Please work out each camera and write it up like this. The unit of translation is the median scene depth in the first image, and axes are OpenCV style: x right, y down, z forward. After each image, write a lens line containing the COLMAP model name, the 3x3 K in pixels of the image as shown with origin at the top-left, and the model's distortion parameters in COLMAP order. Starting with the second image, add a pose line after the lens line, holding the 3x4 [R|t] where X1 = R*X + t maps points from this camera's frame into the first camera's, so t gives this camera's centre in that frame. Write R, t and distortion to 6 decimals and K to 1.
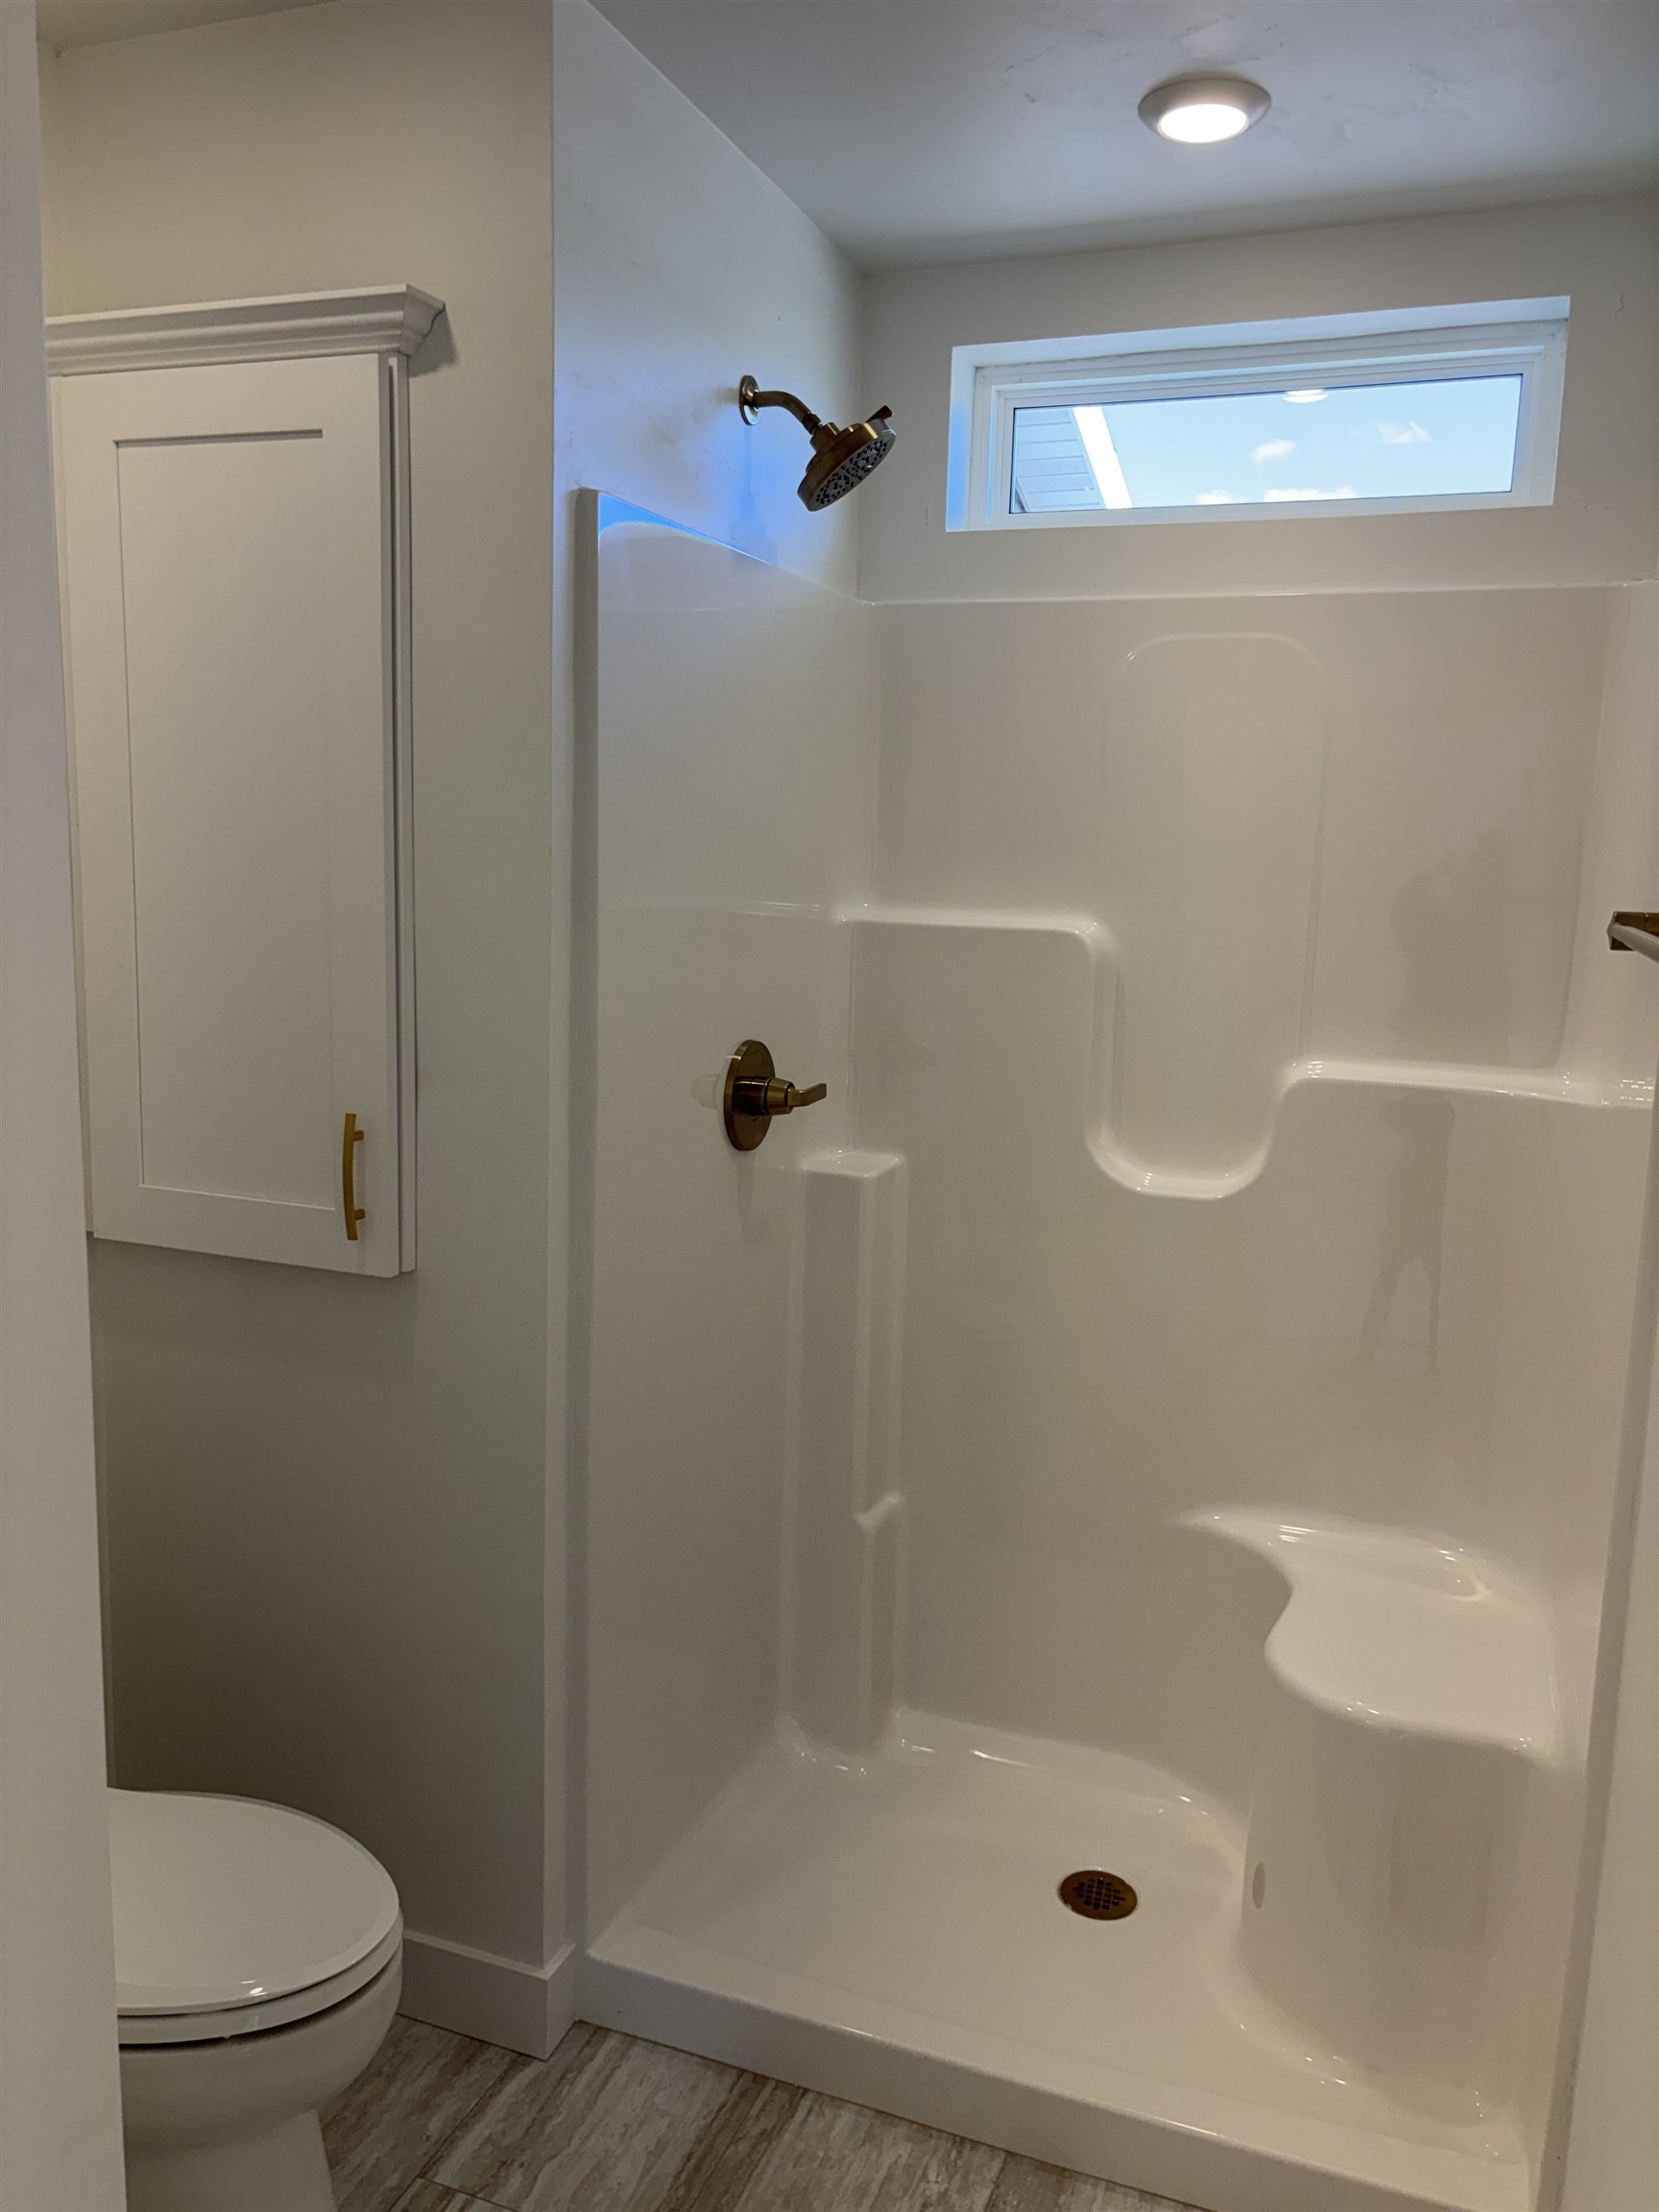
lens RADIAL K [[1681.5, 0, 837.9], [0, 1681.5, 1104.4], [0, 0, 1]] dist [0.038953, -0.038263]
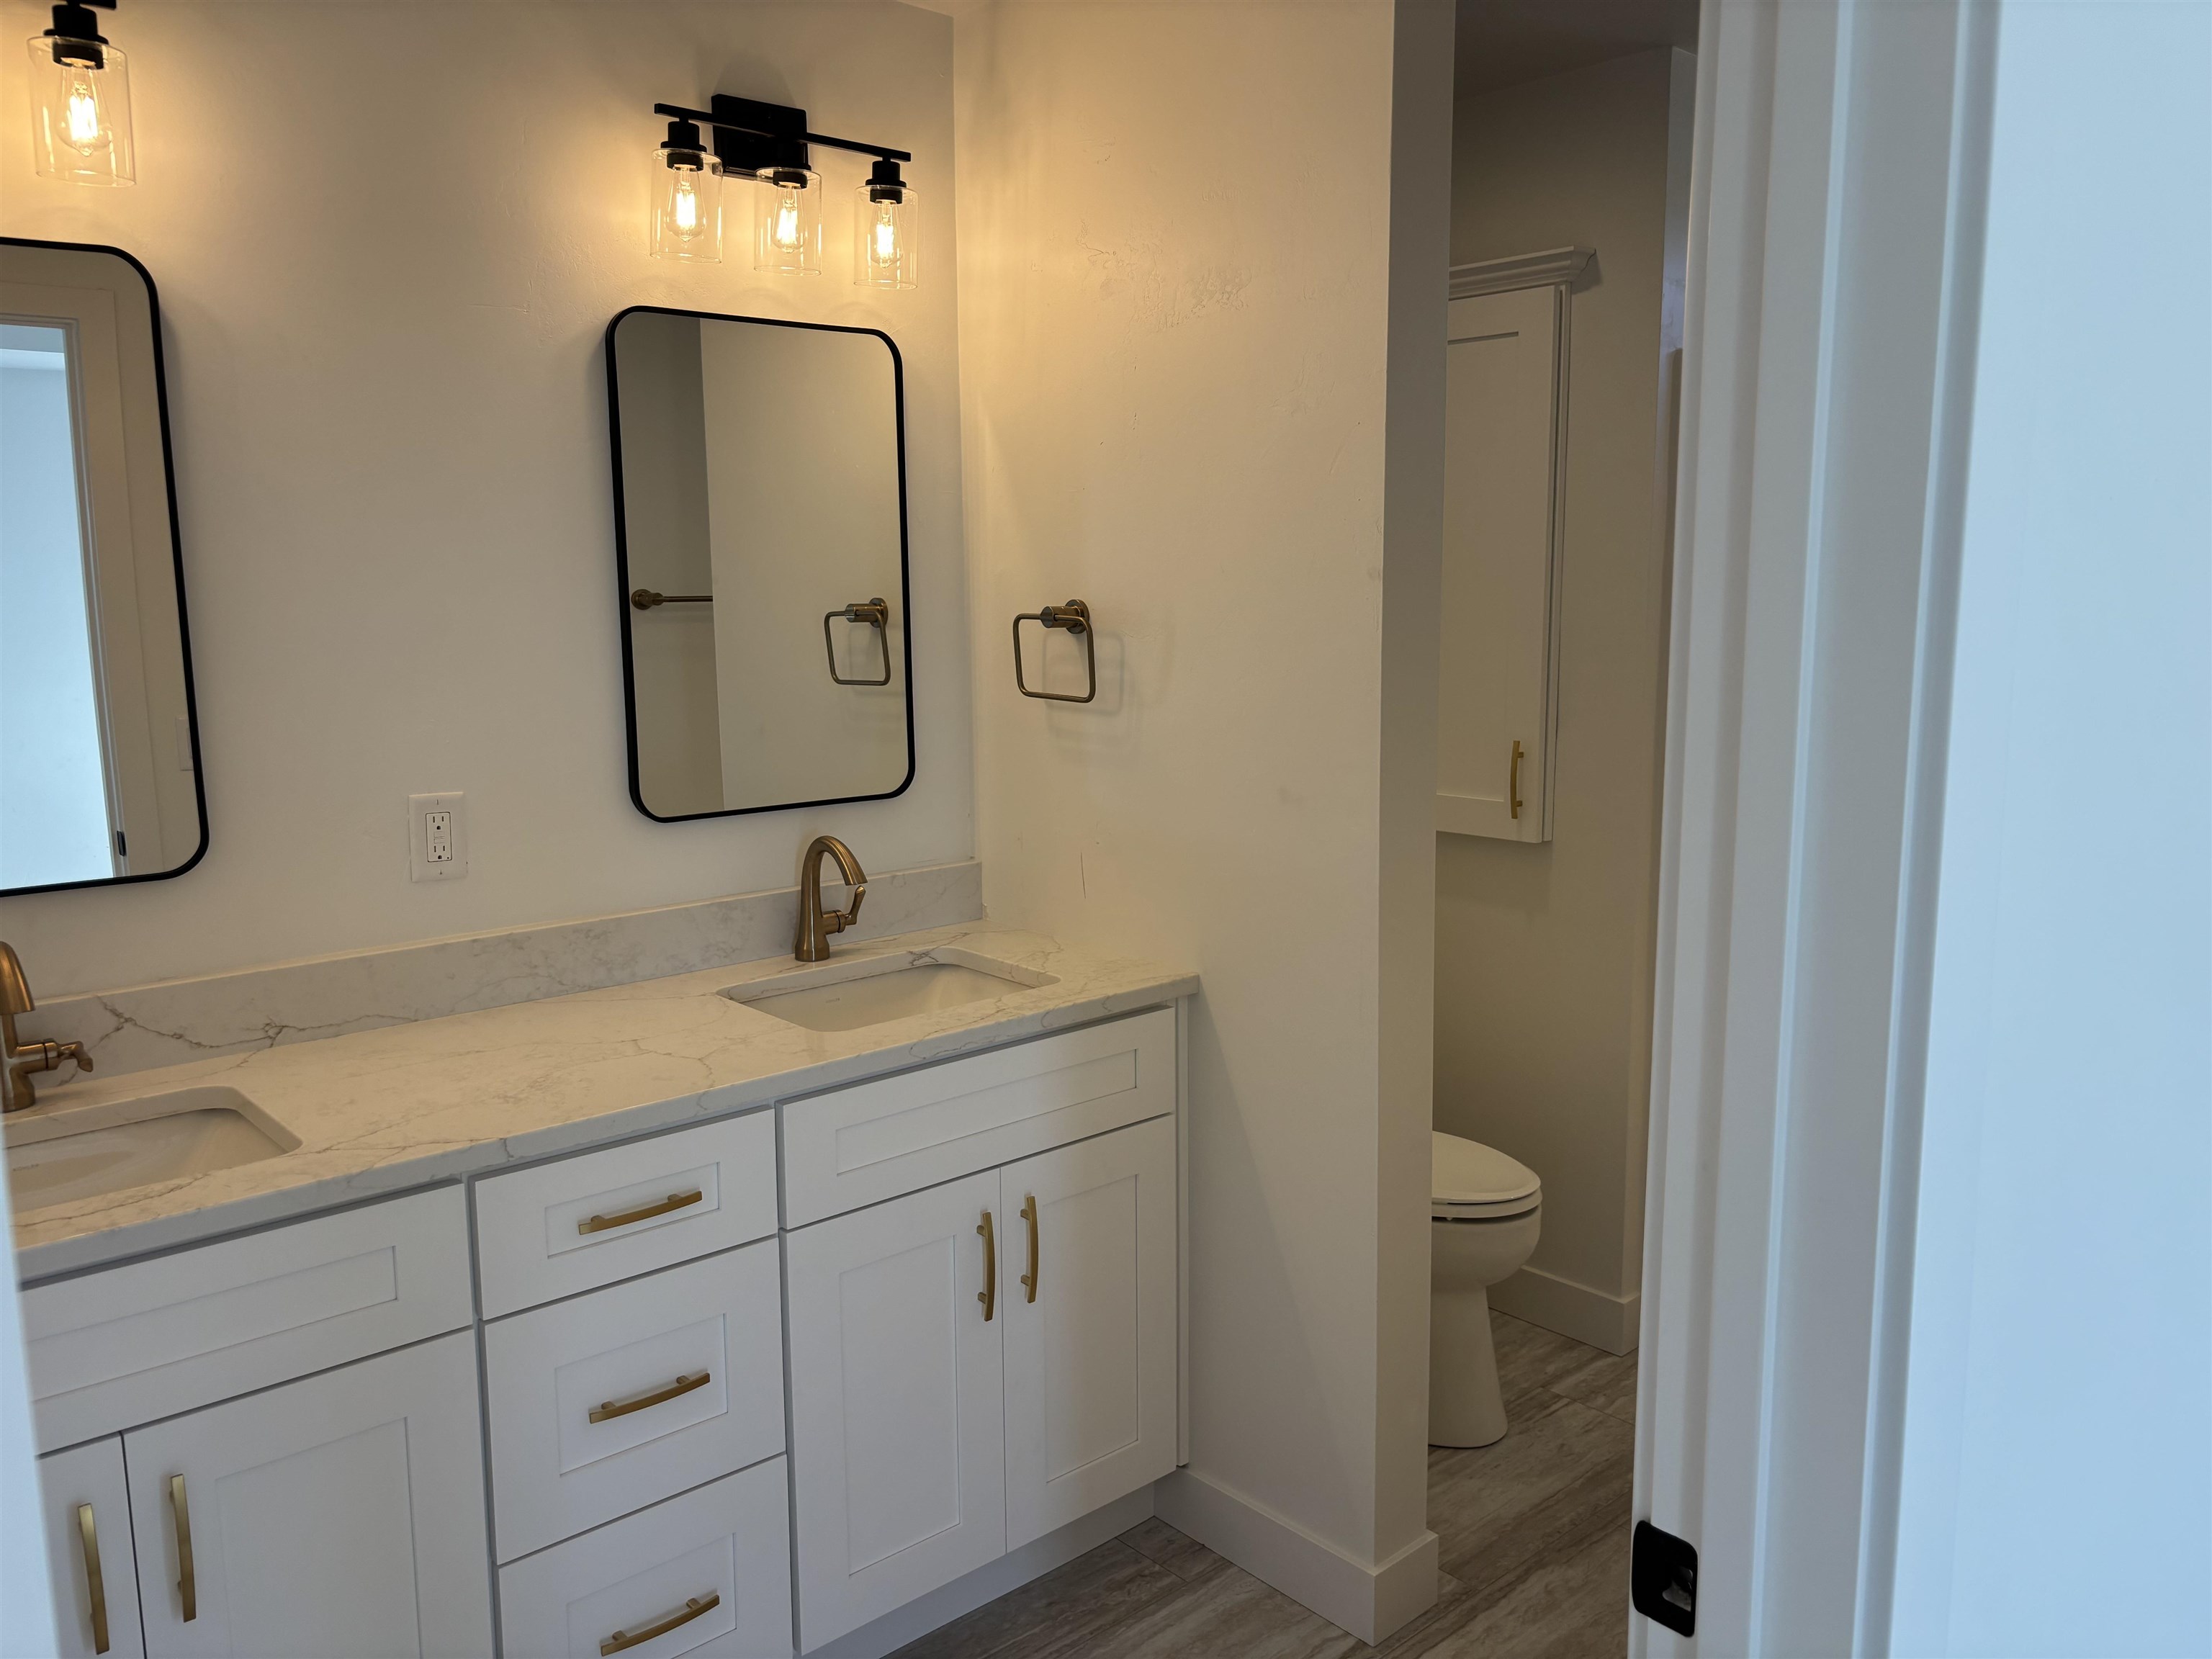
lens RADIAL K [[1681.5, 0, 1110.1], [0, 1681.5, 832.2], [0, 0, 1]] dist [0.038953, -0.038263]
pose [[0.889539, 0.030341, -0.455850, 0.109900], [-0.033135, 0.999449, 0.001865, 0.103286], [0.455656, 0.013446, 0.890054, -0.640046]]
